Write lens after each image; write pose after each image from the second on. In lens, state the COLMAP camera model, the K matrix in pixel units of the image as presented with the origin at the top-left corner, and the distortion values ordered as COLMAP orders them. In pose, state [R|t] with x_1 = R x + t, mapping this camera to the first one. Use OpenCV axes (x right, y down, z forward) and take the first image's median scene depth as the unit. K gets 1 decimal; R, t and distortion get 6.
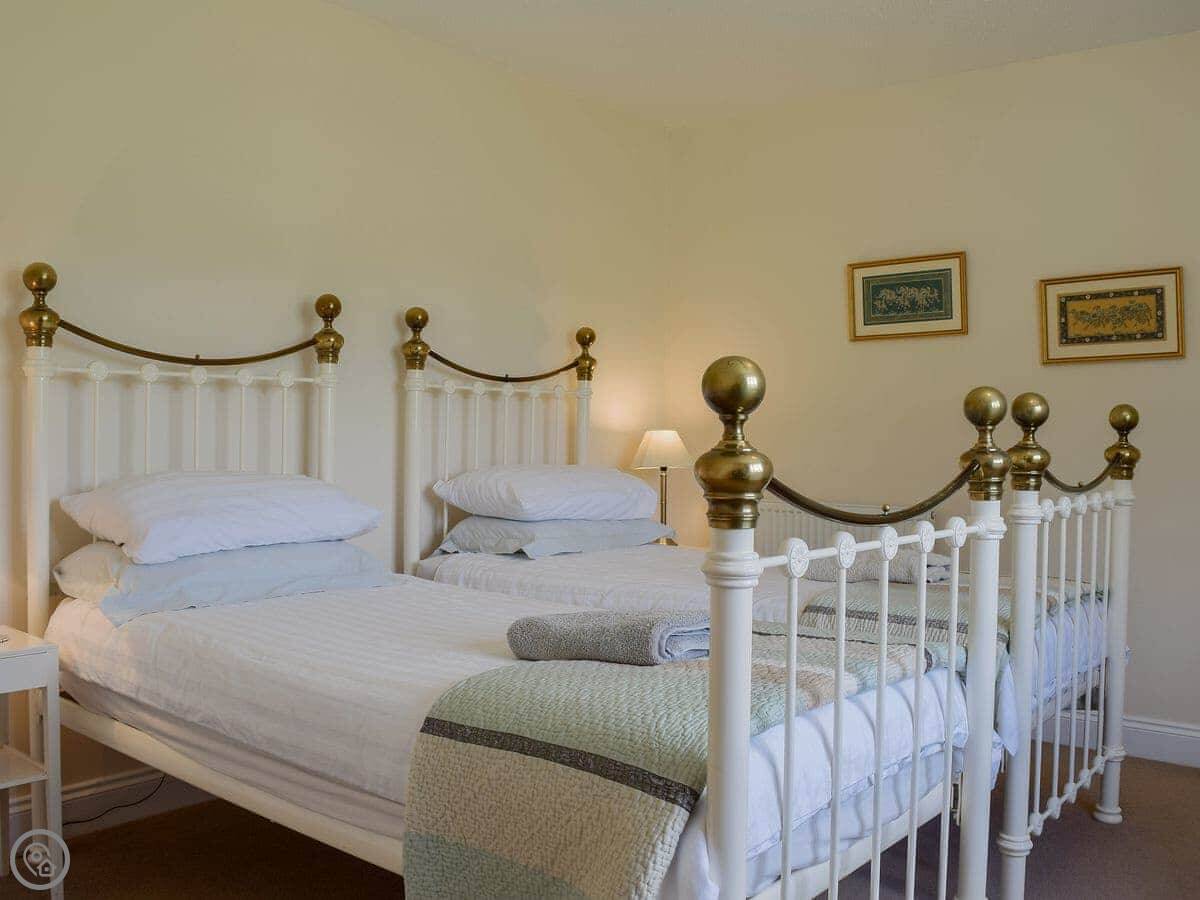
lens RADIAL K [[1105.9, 0, 600.0], [0, 1105.9, 450.0], [0, 0, 1]] dist [-0.083095, 0.004861]
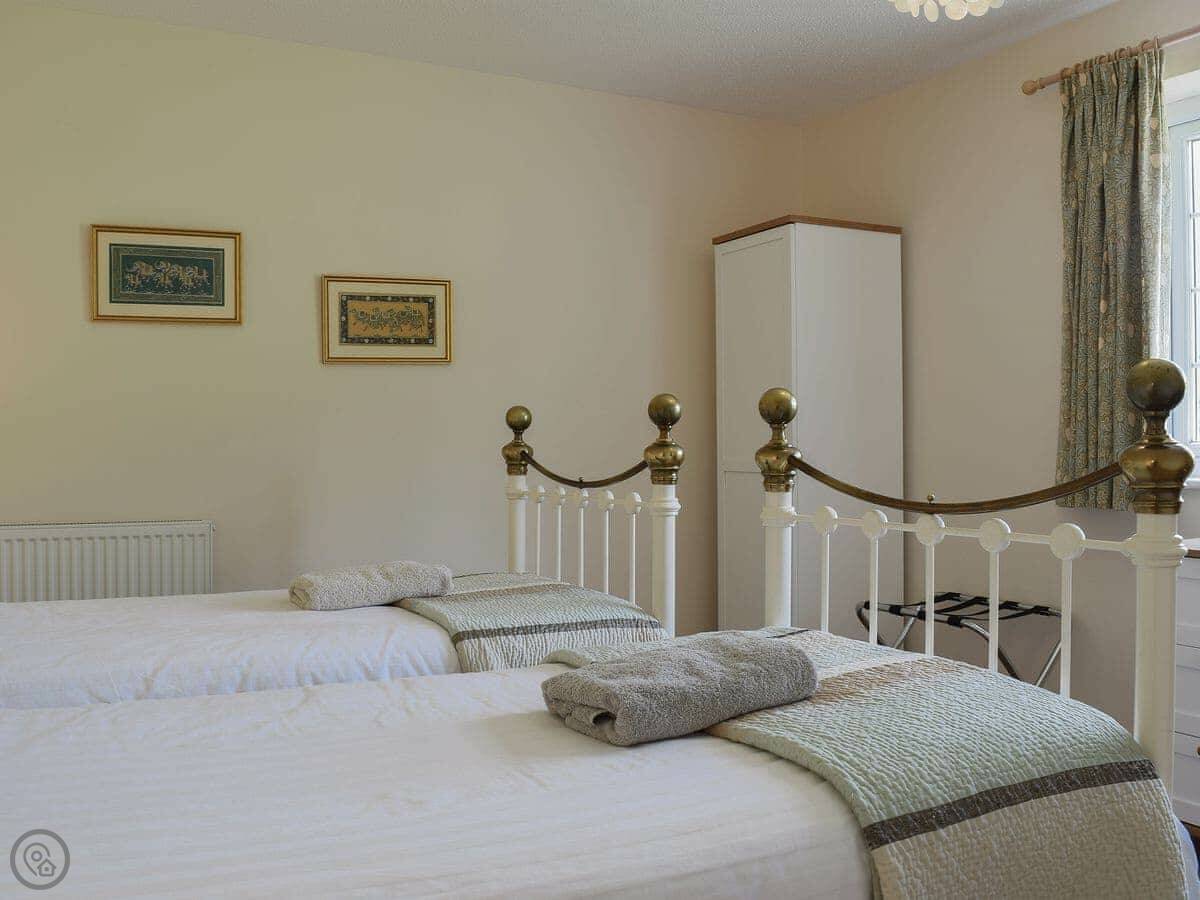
lens RADIAL K [[1105.9, 0, 600.0], [0, 1105.9, 450.0], [0, 0, 1]] dist [-0.083095, 0.004861]
pose [[0.389560, -0.017392, 0.920837, -0.403360], [0.021429, 0.999722, 0.009816, -0.005686], [-0.920752, 0.015908, 0.389824, 0.403000]]
